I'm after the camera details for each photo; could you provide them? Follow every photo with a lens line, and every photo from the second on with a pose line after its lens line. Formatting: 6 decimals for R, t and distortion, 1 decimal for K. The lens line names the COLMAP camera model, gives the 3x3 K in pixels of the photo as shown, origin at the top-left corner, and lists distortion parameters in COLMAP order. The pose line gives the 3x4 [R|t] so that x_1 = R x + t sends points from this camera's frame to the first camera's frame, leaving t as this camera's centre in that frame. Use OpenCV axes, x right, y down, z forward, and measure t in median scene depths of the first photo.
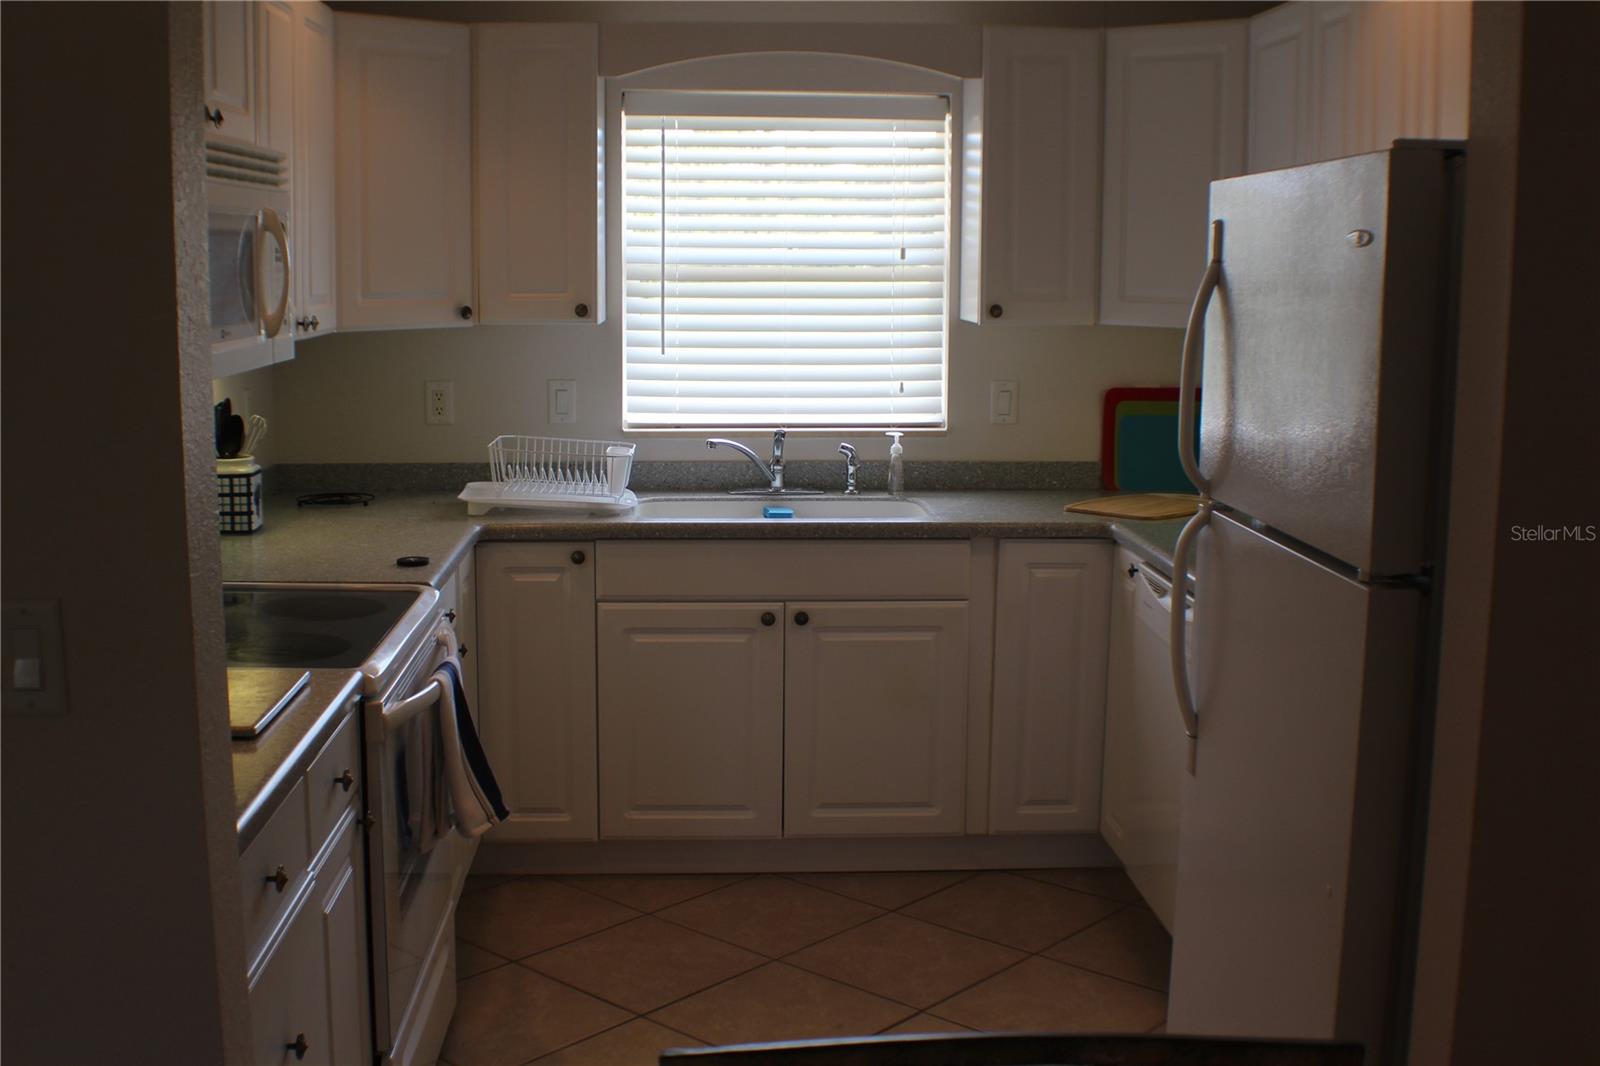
lens RADIAL K [[1781.5, 0, 795.4], [0, 1781.5, 536.5], [0, 0, 1]] dist [-0.171299, 0.057319]
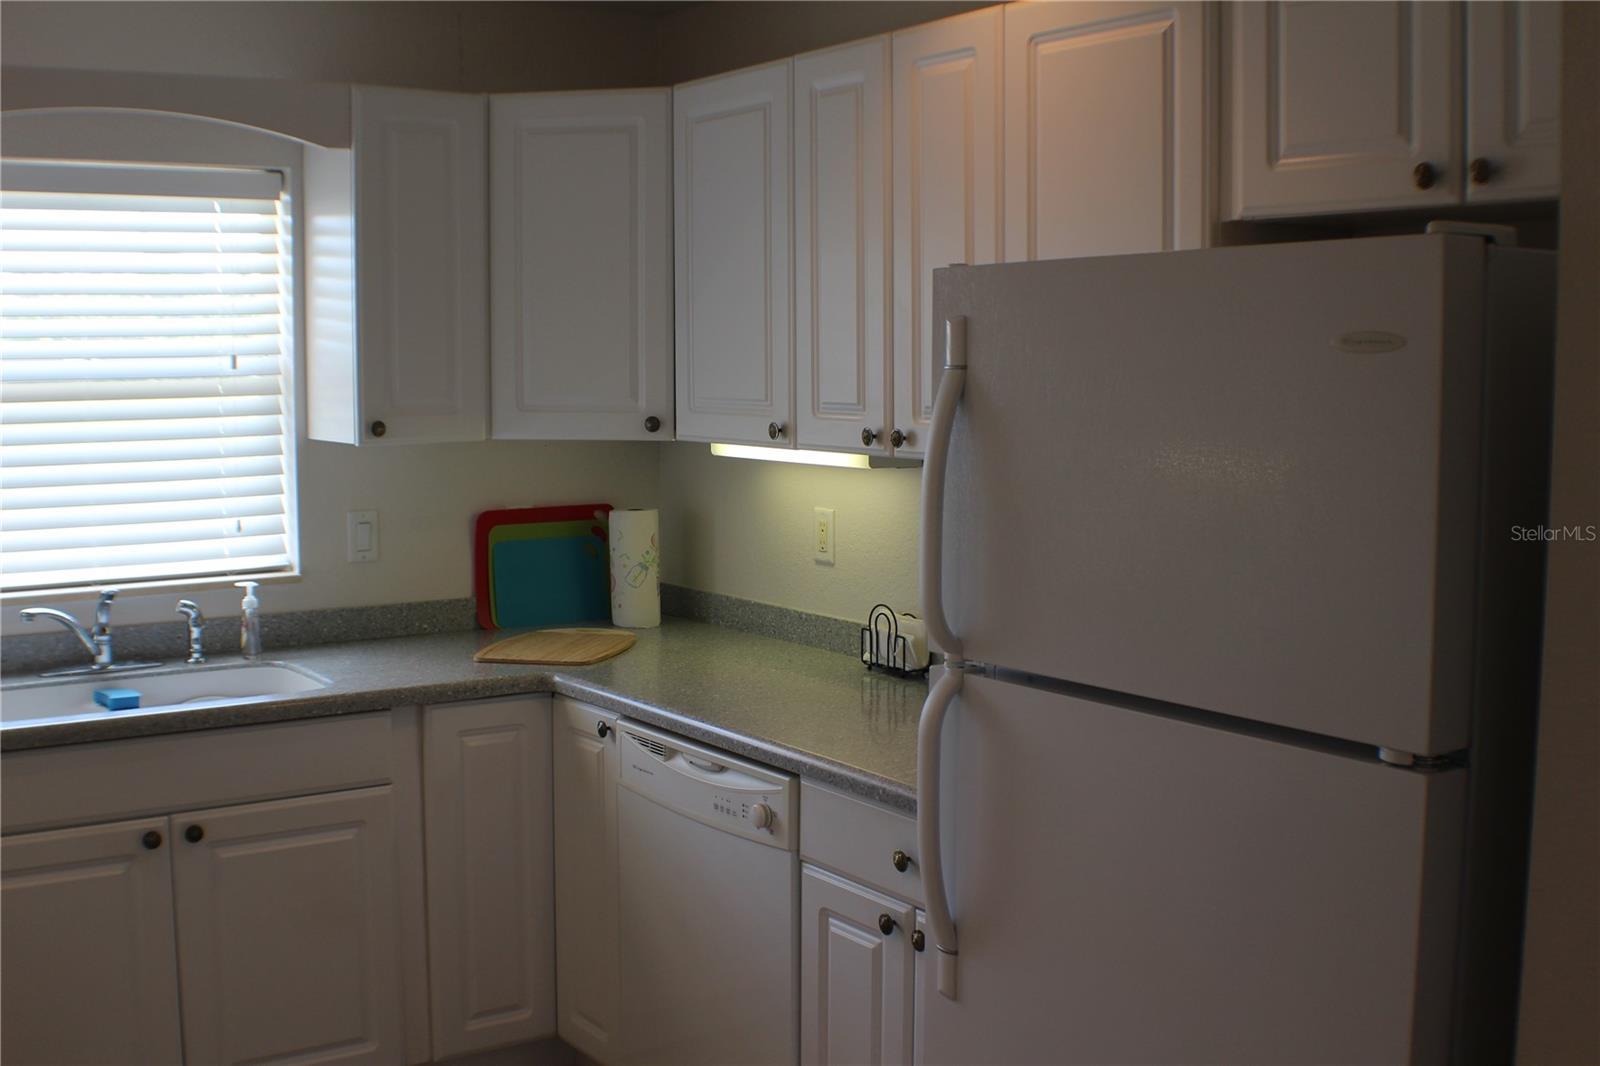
lens RADIAL K [[1781.5, 0, 795.4], [0, 1781.5, 536.5], [0, 0, 1]] dist [-0.171299, 0.057319]
pose [[0.857589, -0.060595, 0.510754, -0.141840], [0.088269, 0.995642, -0.030089, -0.034701], [-0.506705, 0.070888, 0.859200, 0.194845]]
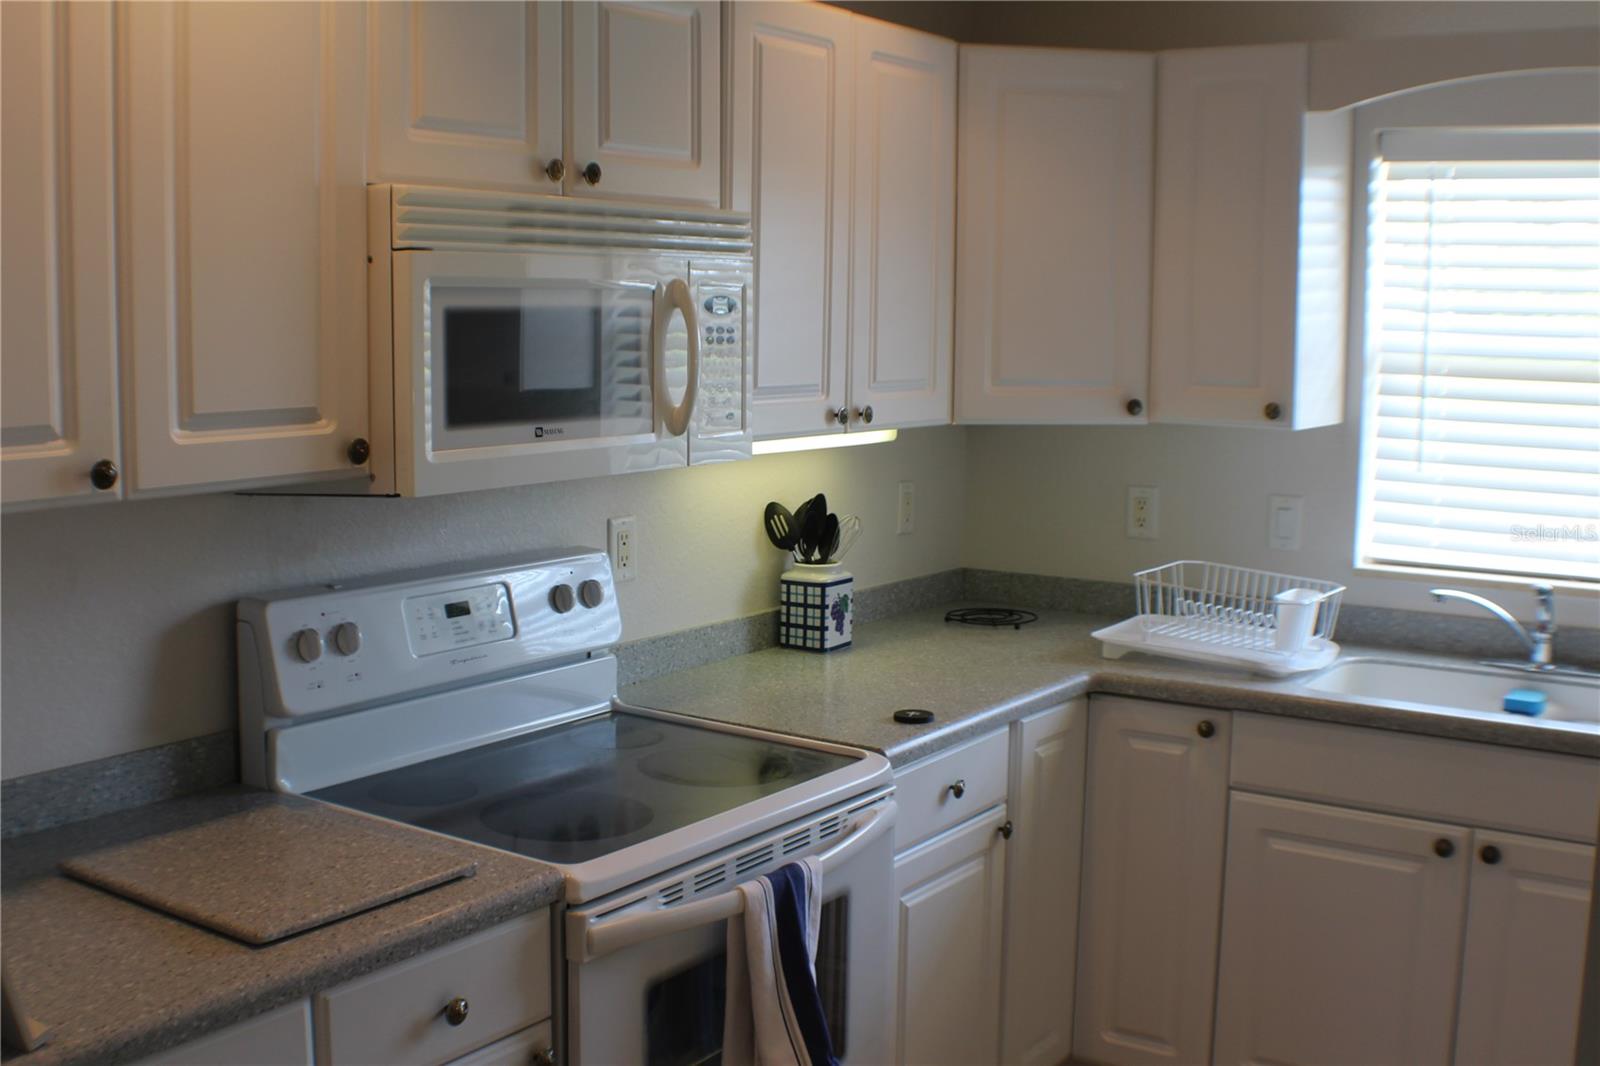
lens RADIAL K [[1781.5, 0, 795.4], [0, 1781.5, 536.5], [0, 0, 1]] dist [-0.171299, 0.057319]
pose [[0.796700, 0.080032, -0.599053, 0.175689], [-0.101482, 0.994835, -0.002057, -0.048569], [0.595794, 0.062431, 0.800707, 0.251467]]
